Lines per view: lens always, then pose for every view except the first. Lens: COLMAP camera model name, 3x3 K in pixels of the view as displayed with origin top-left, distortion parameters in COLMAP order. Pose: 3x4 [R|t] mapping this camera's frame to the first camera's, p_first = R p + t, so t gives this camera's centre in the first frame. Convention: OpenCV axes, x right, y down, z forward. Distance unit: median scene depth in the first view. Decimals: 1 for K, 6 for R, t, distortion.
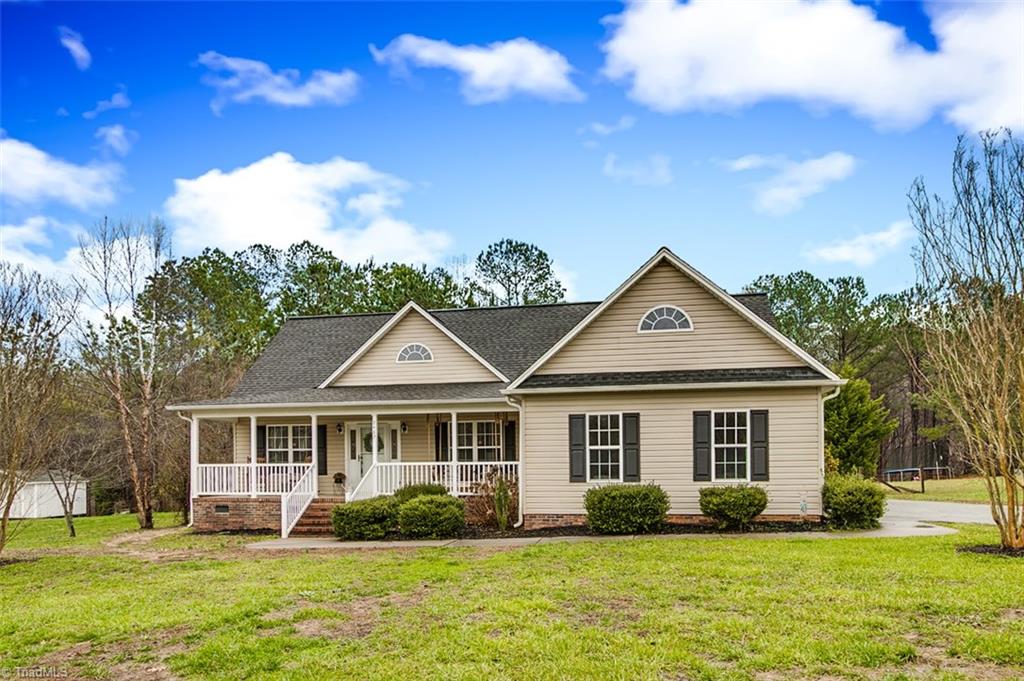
lens RADIAL K [[672.4, 0, 521.6], [0, 672.4, 335.1], [0, 0, 1]] dist [0.054448, -0.001510]
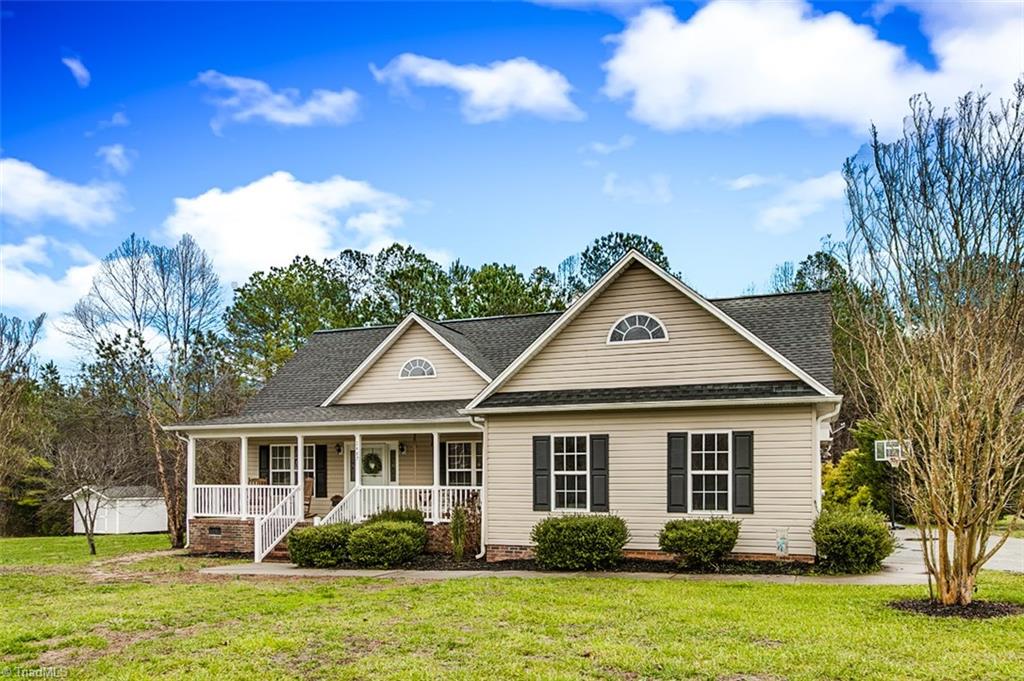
lens RADIAL K [[759.3, 0, 505.4], [0, 759.3, 347.9], [0, 0, 1]] dist [0.070534, 0.002650]
pose [[0.983805, -0.018168, -0.178318, 0.176956], [0.019534, 0.999792, 0.005910, -0.005860], [0.178174, -0.009298, 0.983955, -0.008955]]
